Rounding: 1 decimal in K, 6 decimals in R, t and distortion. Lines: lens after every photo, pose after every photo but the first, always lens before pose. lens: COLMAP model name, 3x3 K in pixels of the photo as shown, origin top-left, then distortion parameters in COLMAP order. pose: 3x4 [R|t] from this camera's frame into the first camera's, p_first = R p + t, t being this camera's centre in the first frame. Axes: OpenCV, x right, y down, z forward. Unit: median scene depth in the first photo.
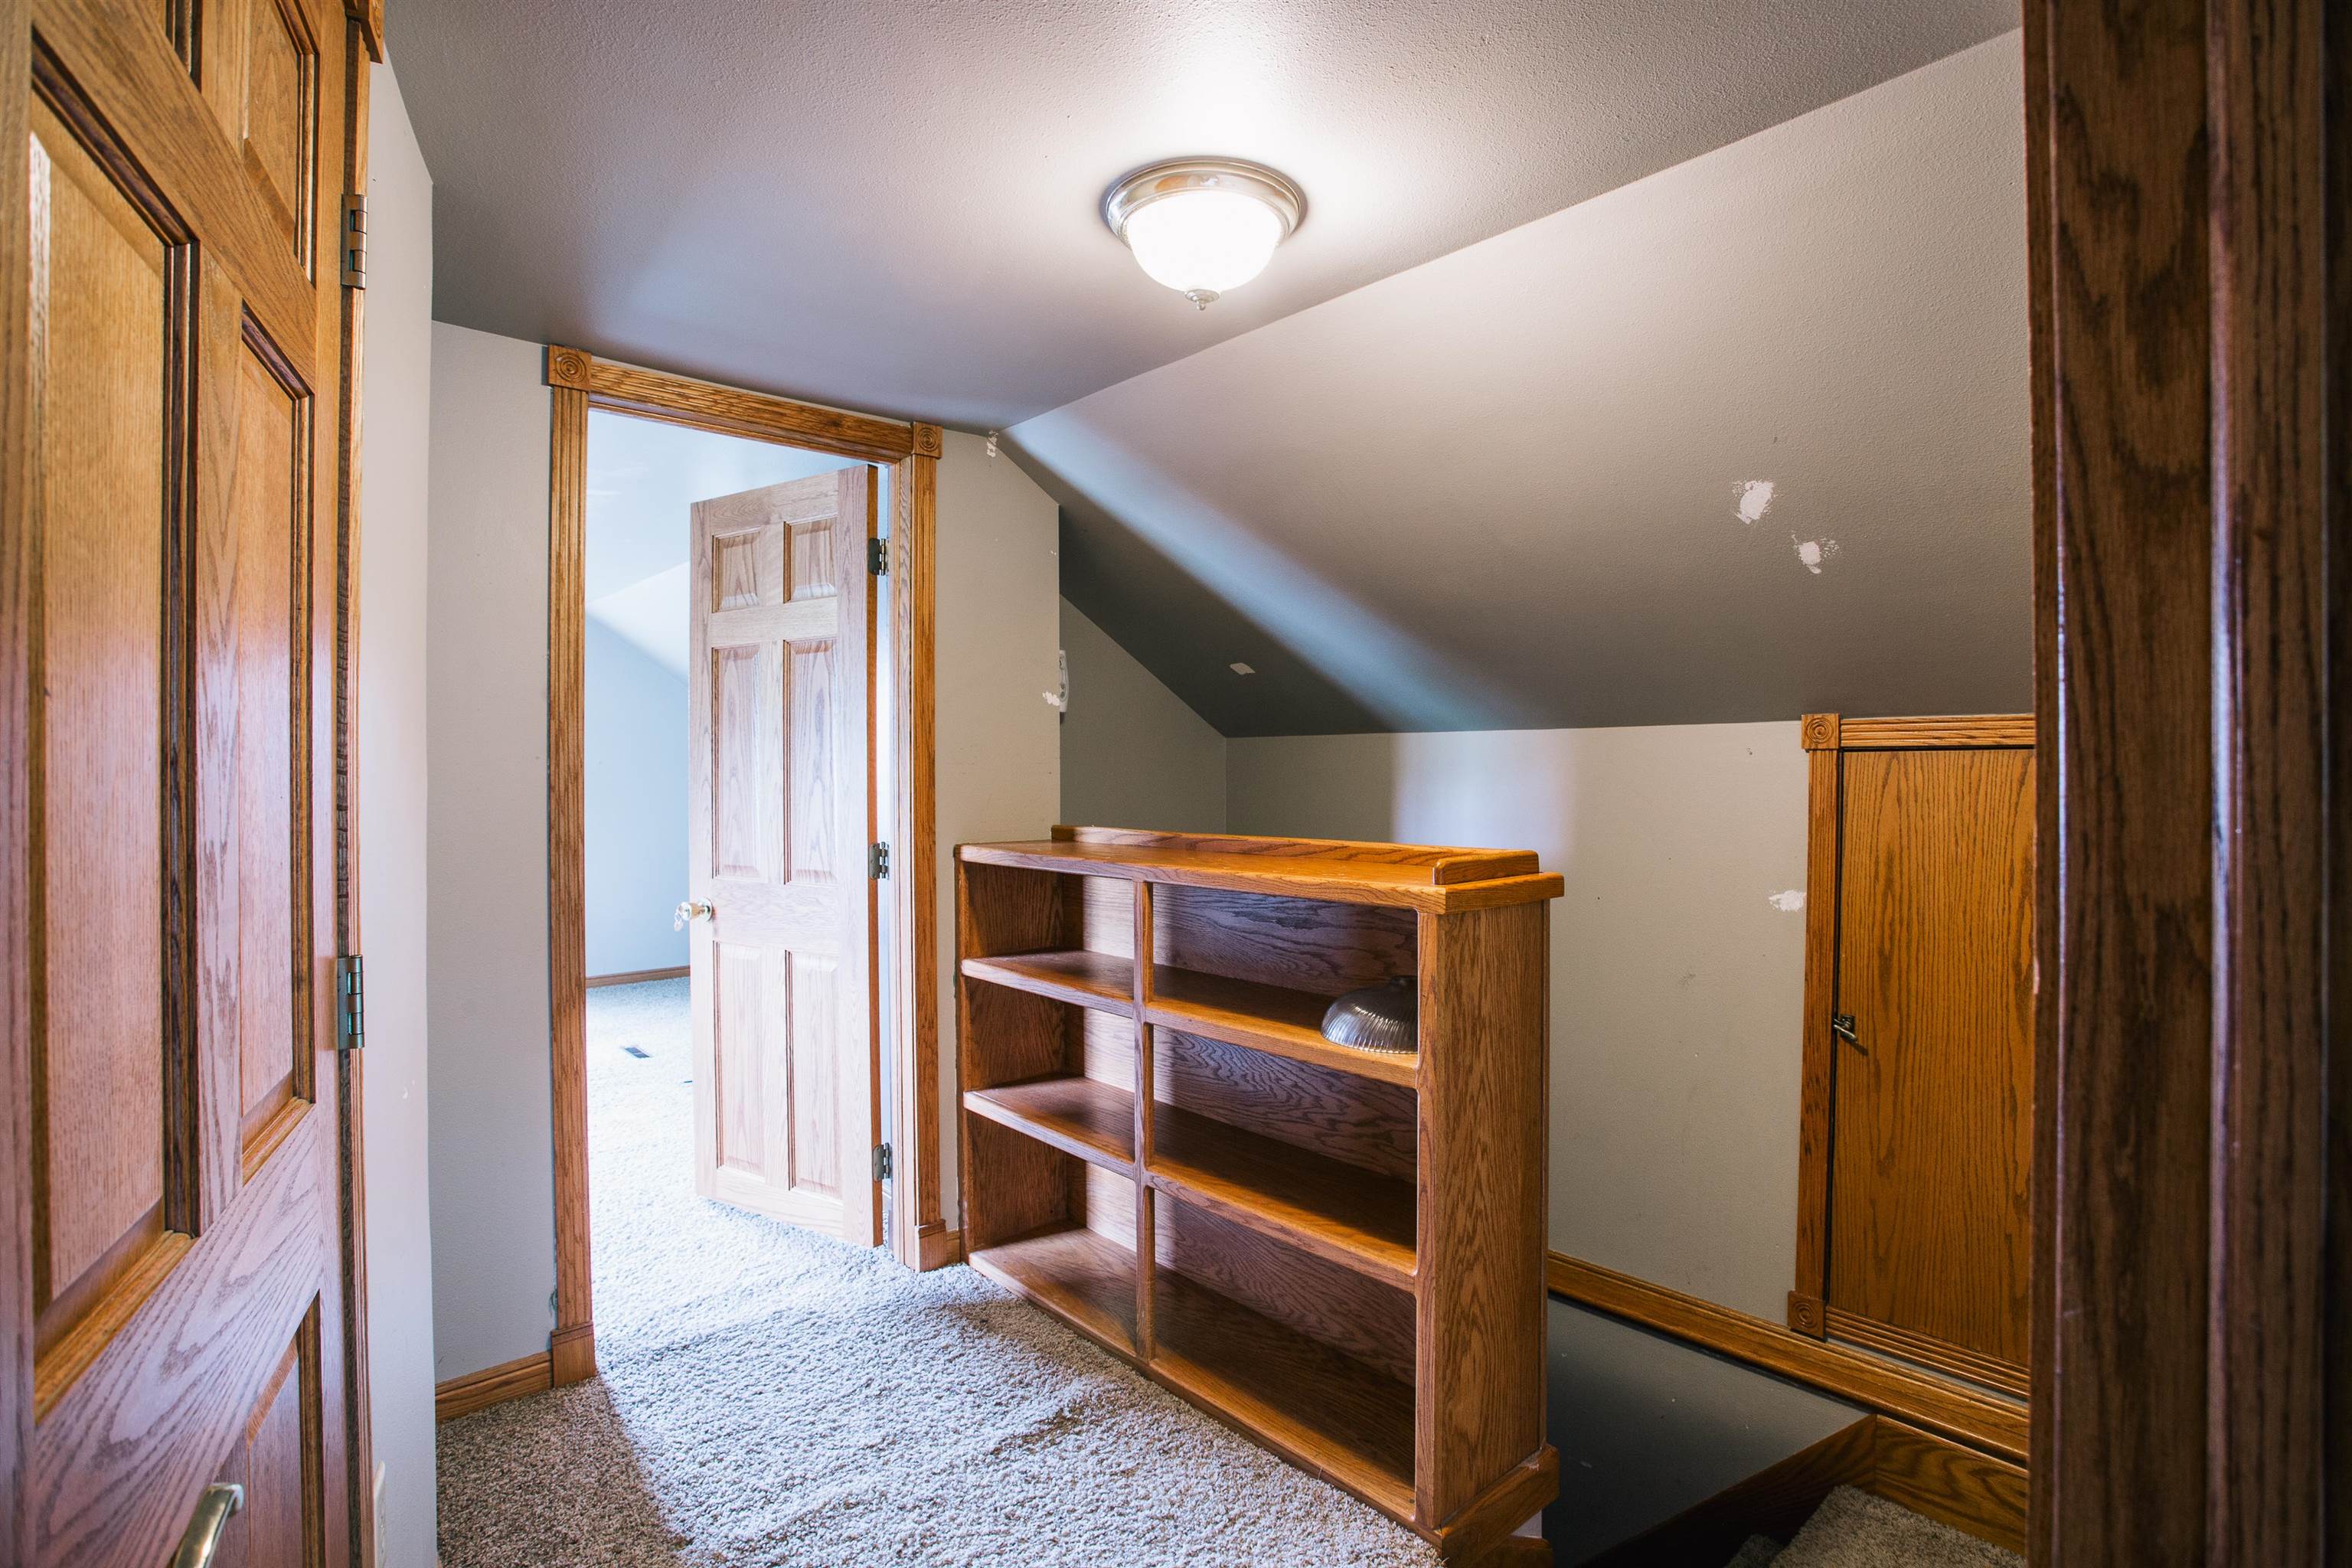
lens RADIAL K [[1166.5, 0, 1179.4], [0, 1166.5, 768.1], [0, 0, 1]] dist [-0.074364, 0.026812]
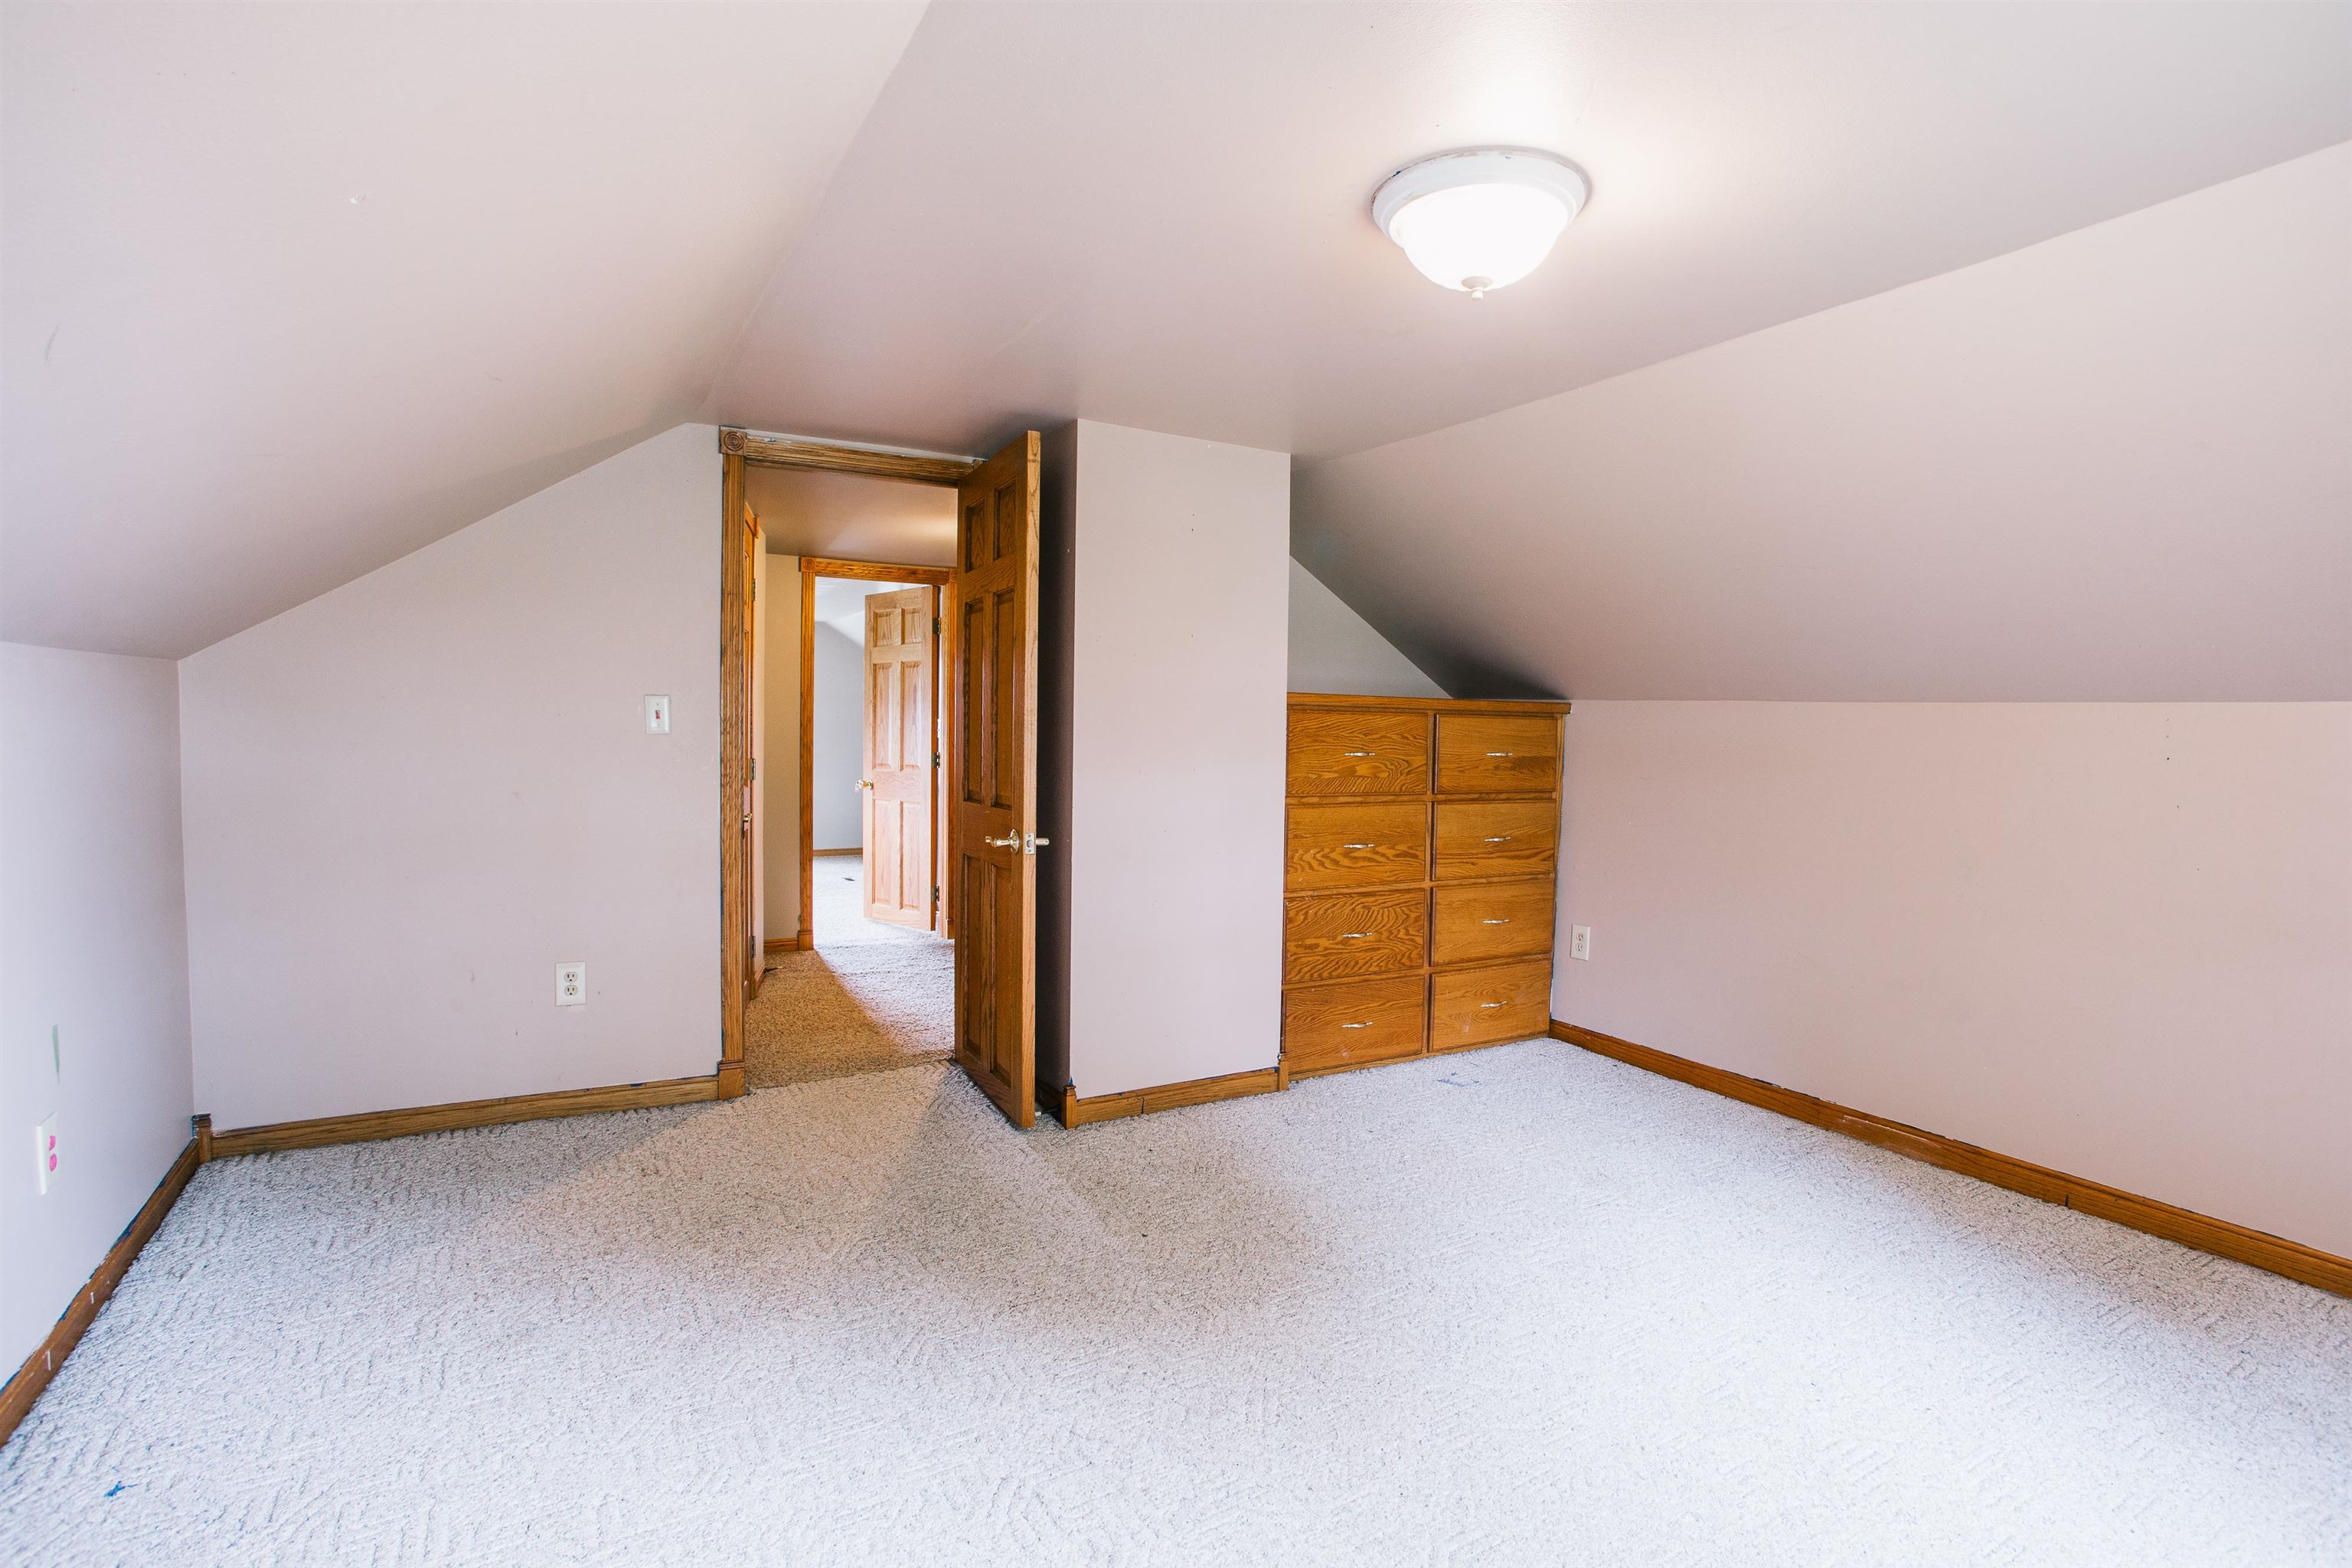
lens RADIAL K [[1166.5, 0, 1179.4], [0, 1166.5, 768.1], [0, 0, 1]] dist [-0.074364, 0.026812]
pose [[0.980233, 0.024625, -0.196308, 0.638789], [-0.018002, 0.999209, 0.035451, 0.005637], [0.197026, -0.031217, 0.979901, -1.111660]]
